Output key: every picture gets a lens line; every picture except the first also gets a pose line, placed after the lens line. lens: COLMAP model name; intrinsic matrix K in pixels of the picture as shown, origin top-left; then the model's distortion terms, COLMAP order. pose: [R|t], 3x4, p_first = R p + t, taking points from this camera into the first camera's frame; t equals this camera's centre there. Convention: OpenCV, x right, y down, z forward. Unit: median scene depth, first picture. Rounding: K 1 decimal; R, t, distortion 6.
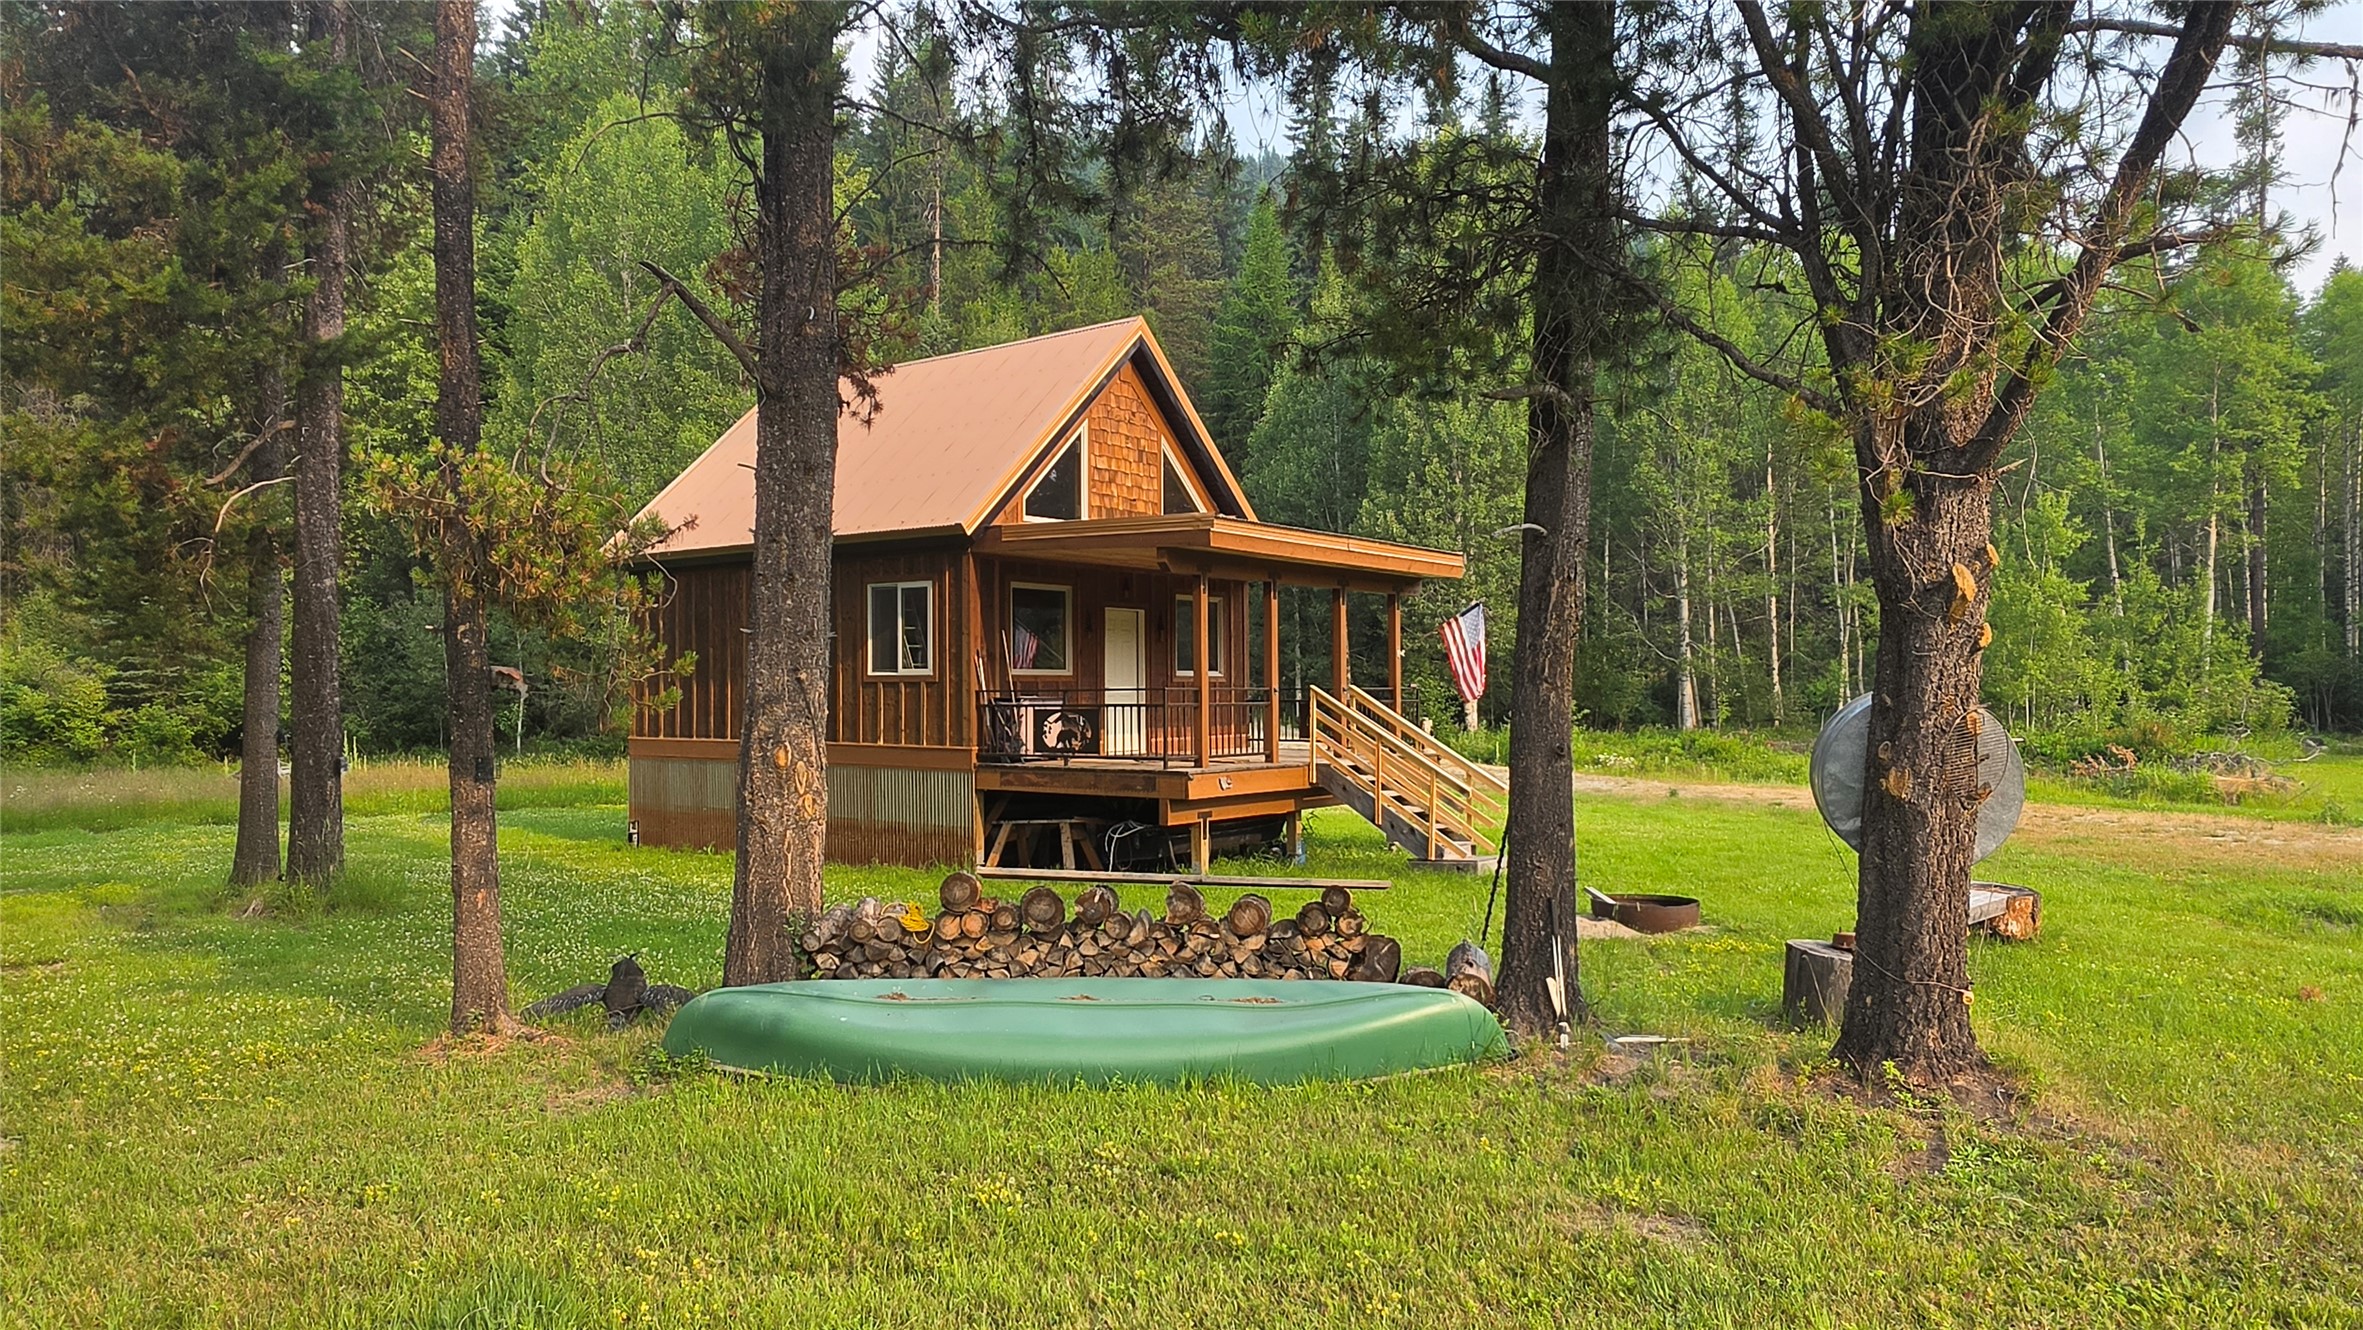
lens RADIAL K [[1520.7, 0, 1187.6], [0, 1520.7, 671.3], [0, 0, 1]] dist [-0.001669, 0.000926]
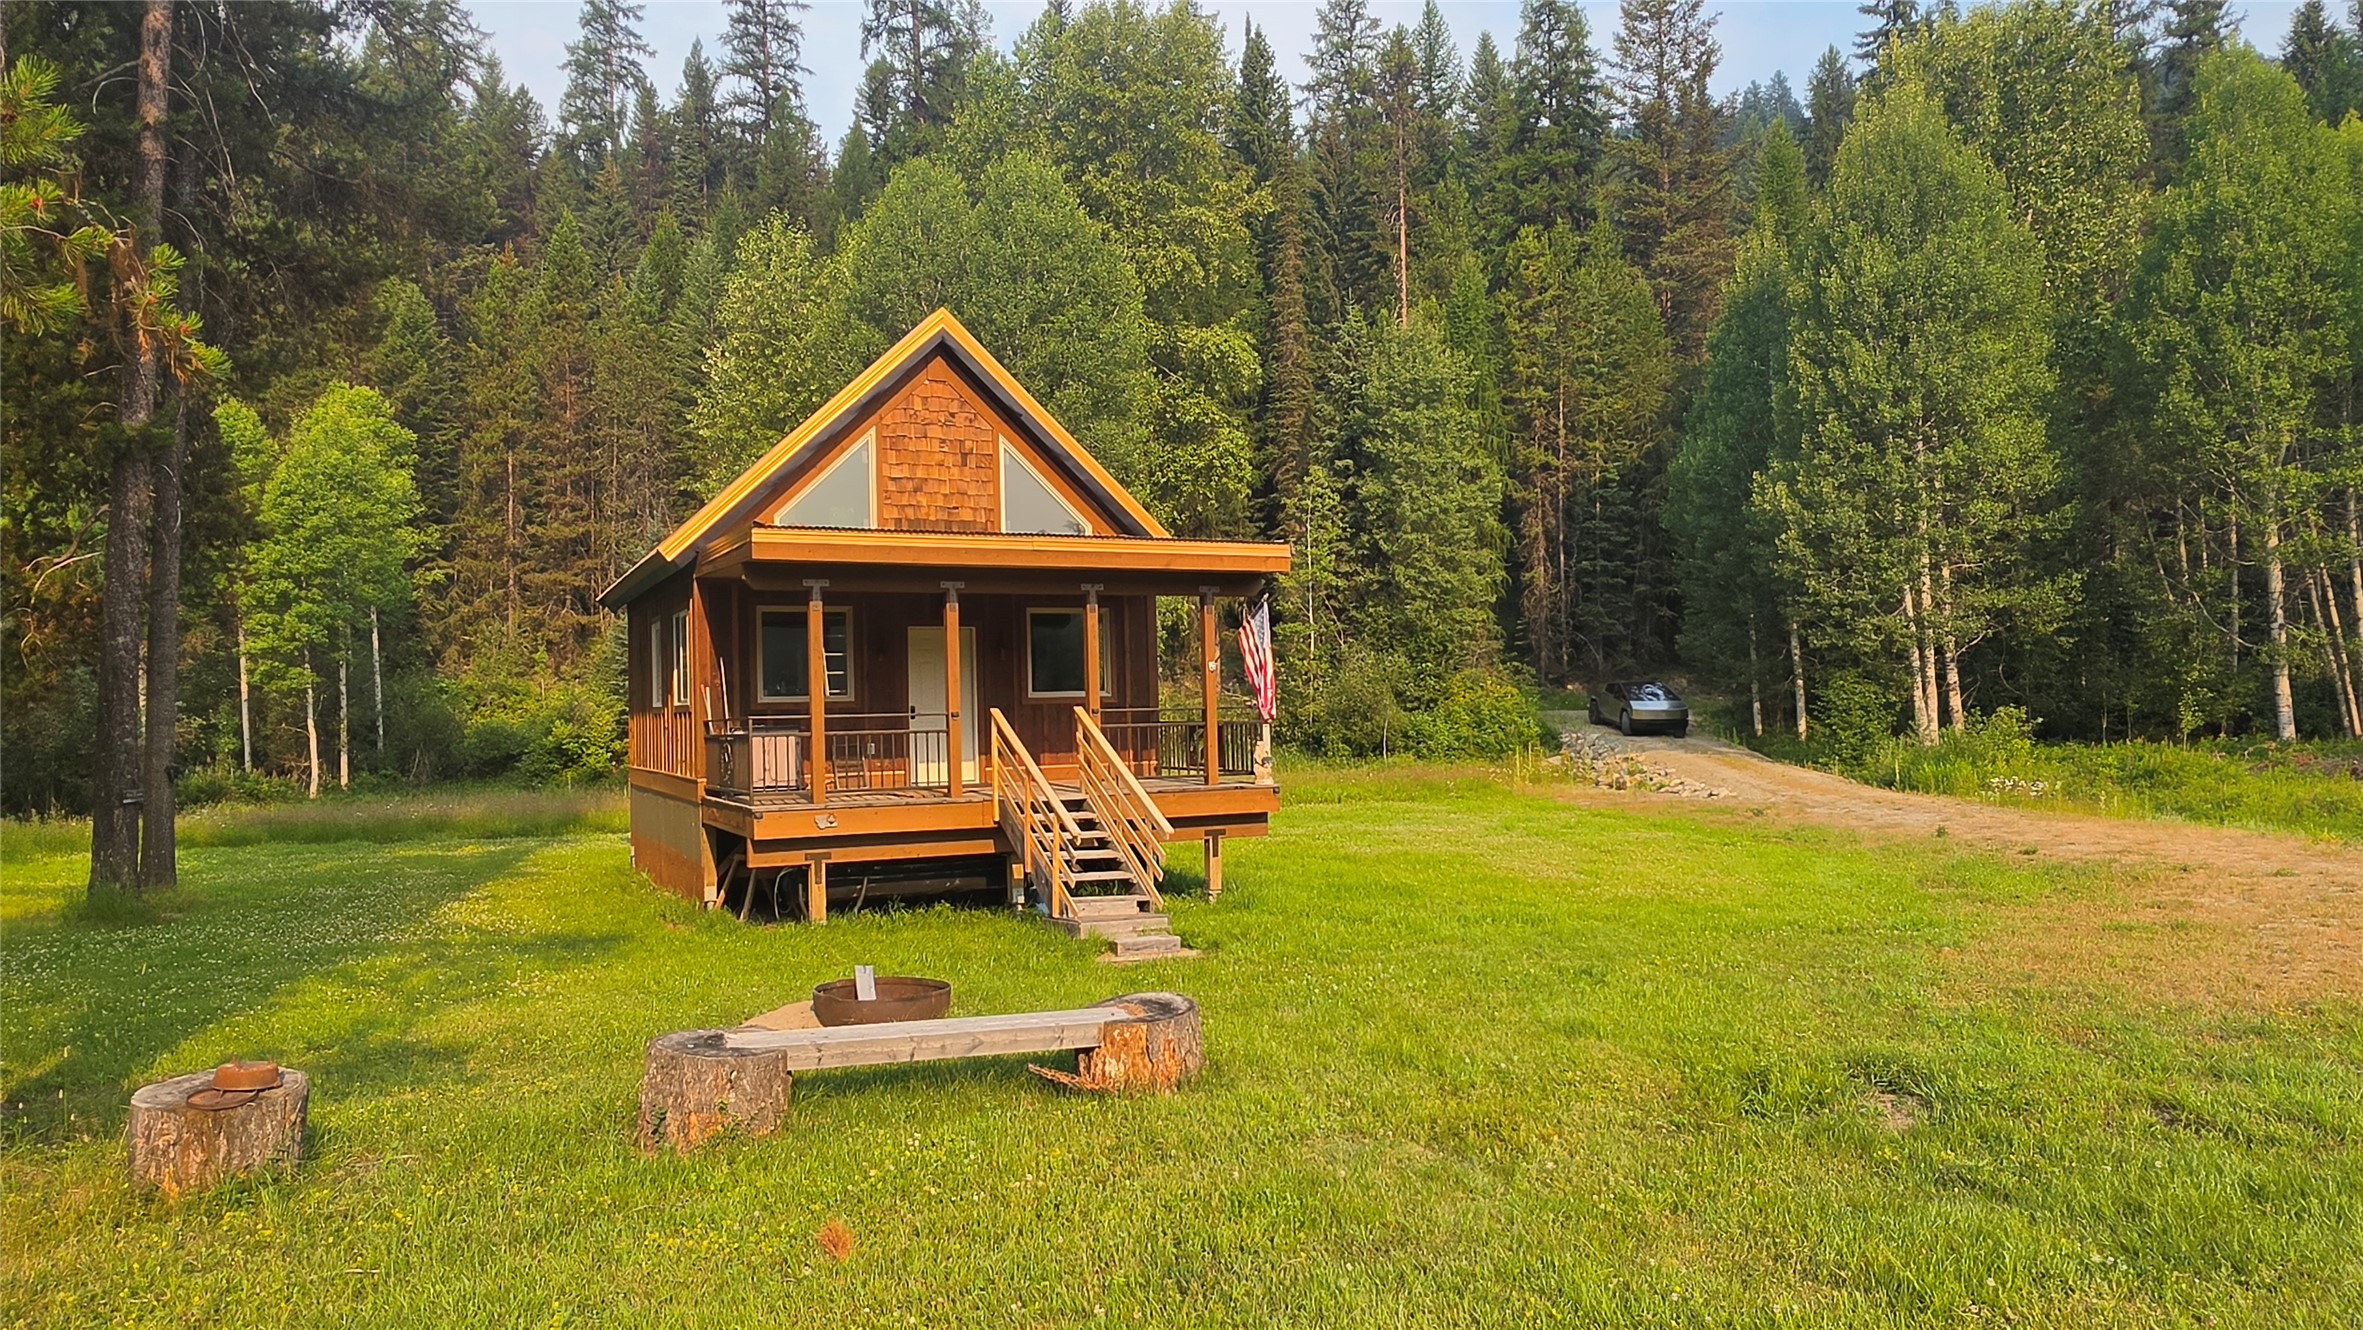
lens RADIAL K [[1520.7, 0, 1181.3], [0, 1520.7, 662.4], [0, 0, 1]] dist [-0.001669, 0.000926]
pose [[0.888676, -0.032932, -0.457352, 0.266469], [0.026574, 0.999440, -0.020329, 0.001604], [0.457766, 0.005912, 0.889053, 0.131330]]
